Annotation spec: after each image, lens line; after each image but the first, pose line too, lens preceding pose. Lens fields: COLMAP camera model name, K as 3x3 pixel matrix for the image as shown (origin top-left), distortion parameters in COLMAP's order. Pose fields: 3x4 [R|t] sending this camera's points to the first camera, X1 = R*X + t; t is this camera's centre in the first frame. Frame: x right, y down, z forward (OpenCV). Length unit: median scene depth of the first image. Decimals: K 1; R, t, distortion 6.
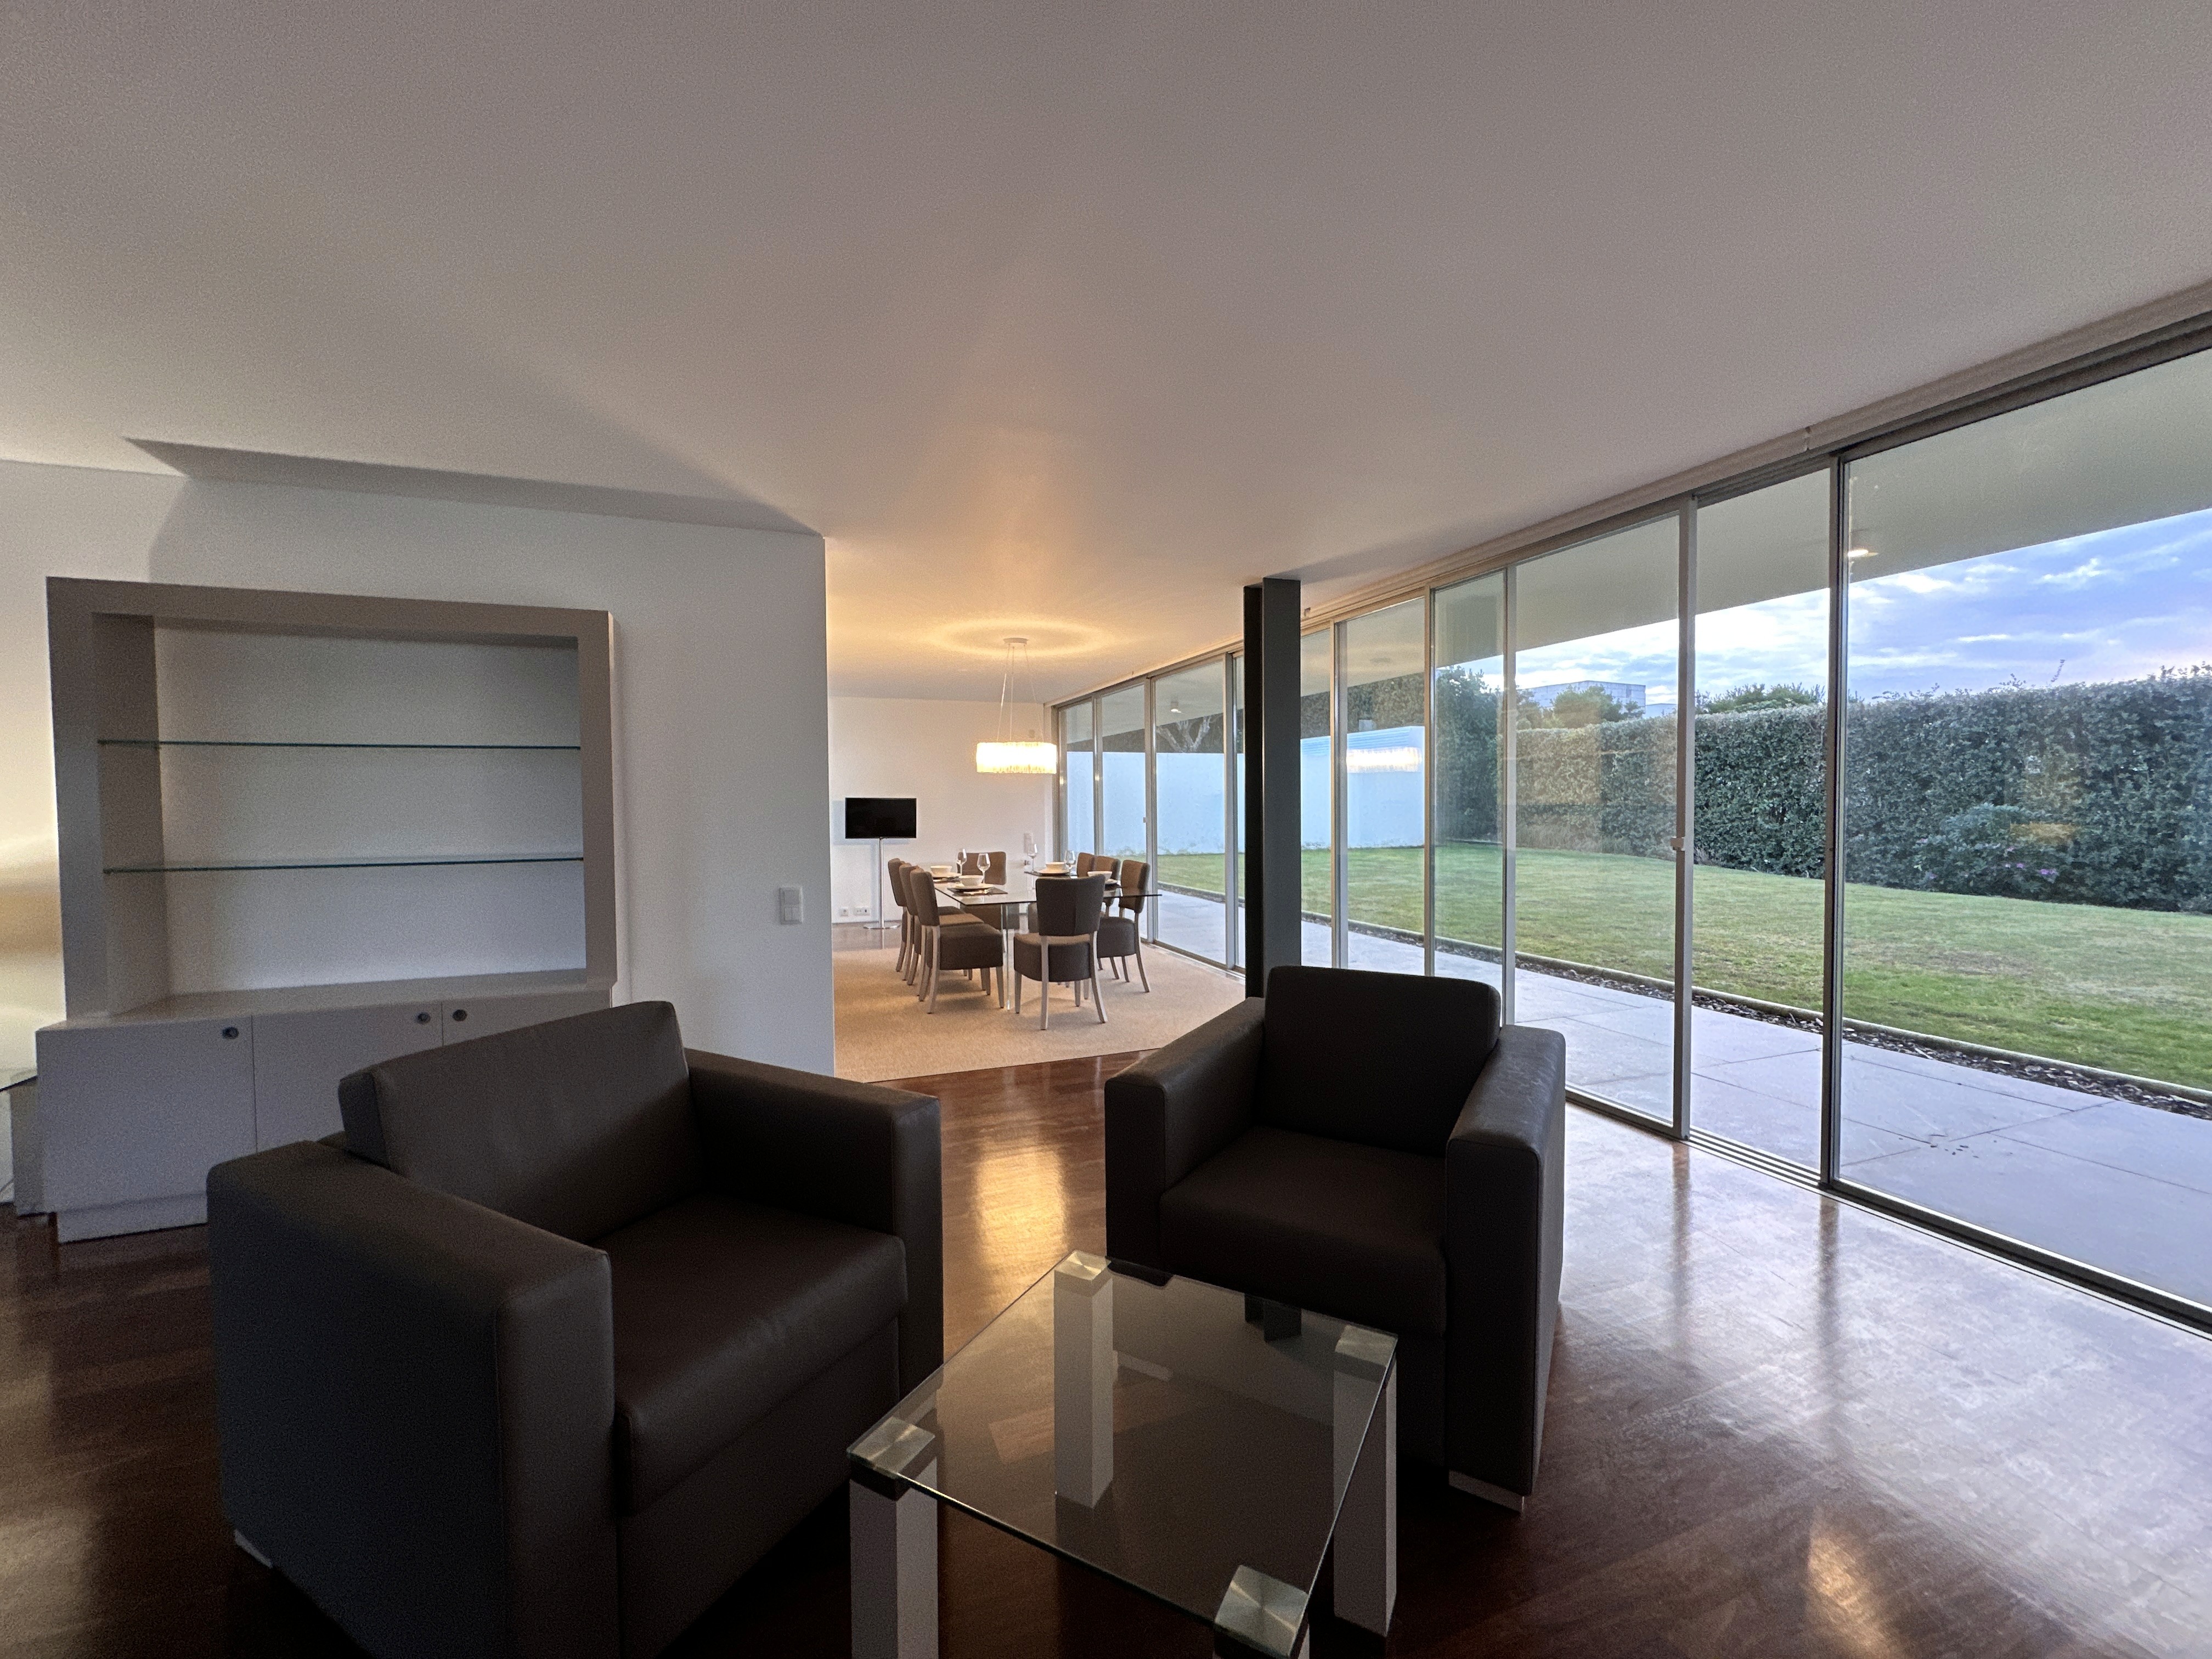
lens RADIAL K [[879.2, 0, 1104.5], [0, 879.2, 825.3], [0, 0, 1]] dist [-0.004410, 0.000117]
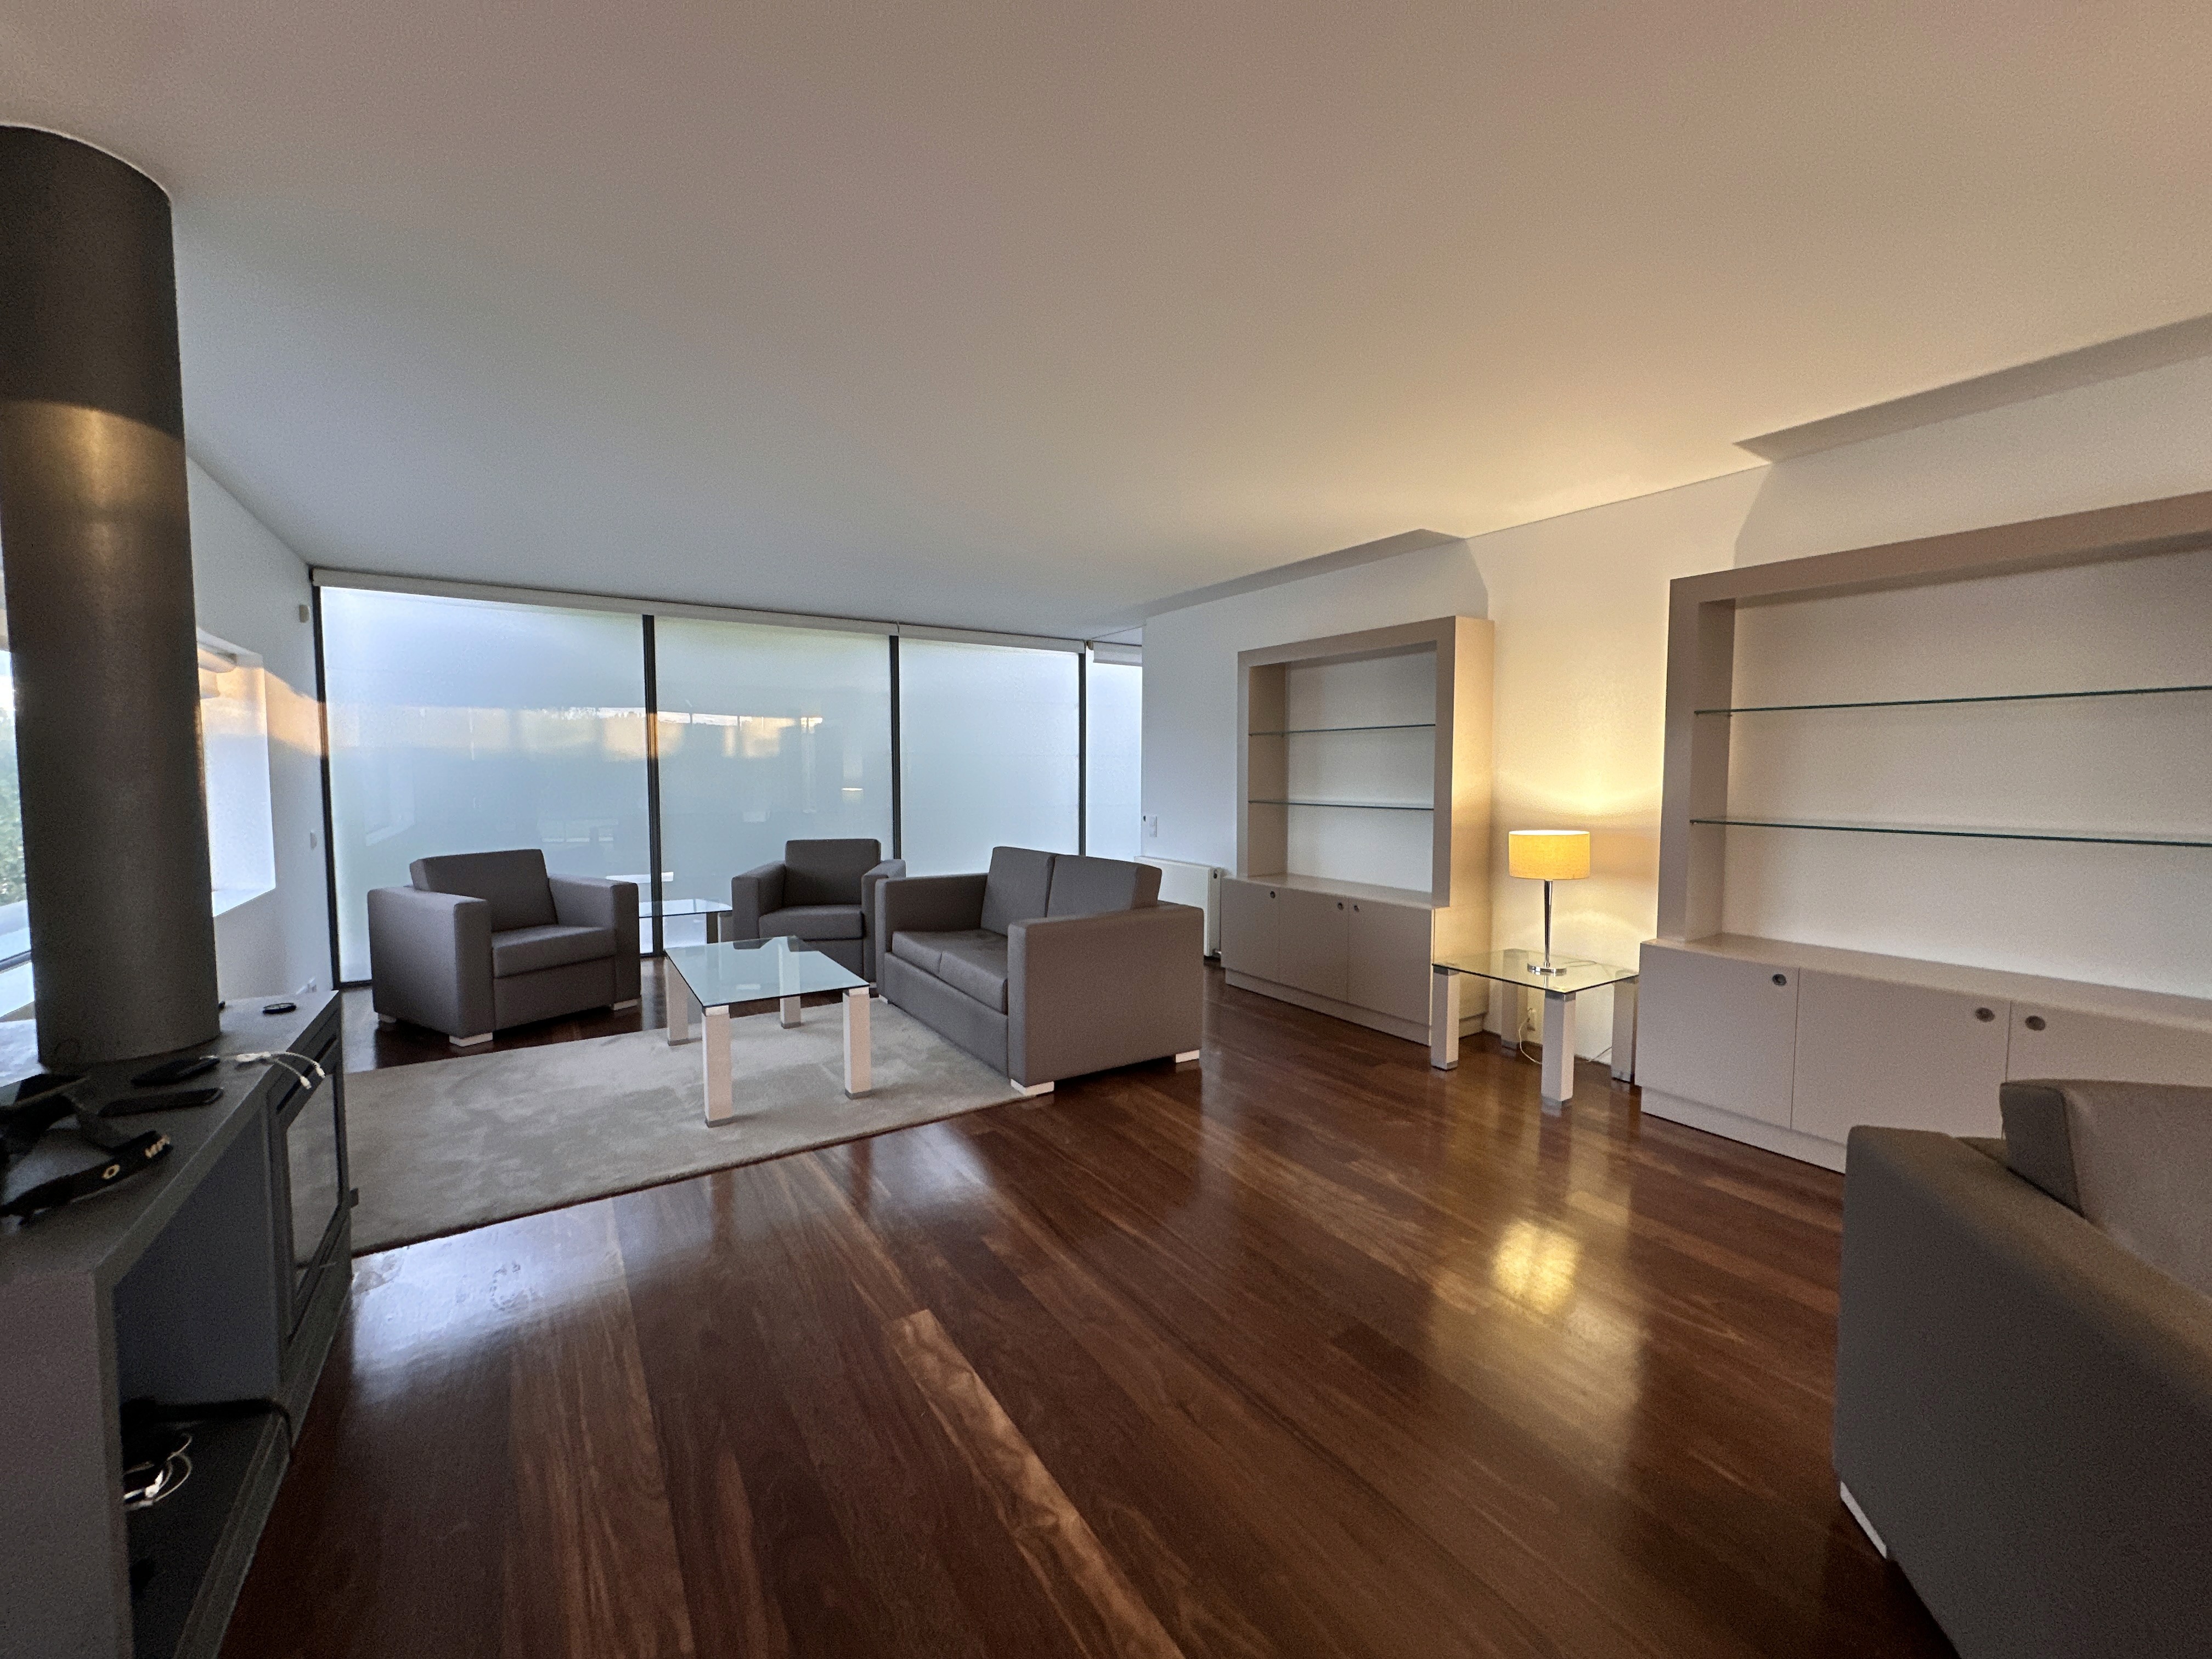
lens RADIAL K [[879.2, 0, 1101.7], [0, 879.2, 825.6], [0, 0, 1]] dist [-0.004410, 0.000117]
pose [[0.203801, 0.069331, -0.976554, -0.135929], [-0.030216, 0.997460, 0.064509, 0.005818], [0.978546, 0.016360, 0.205378, -0.031270]]
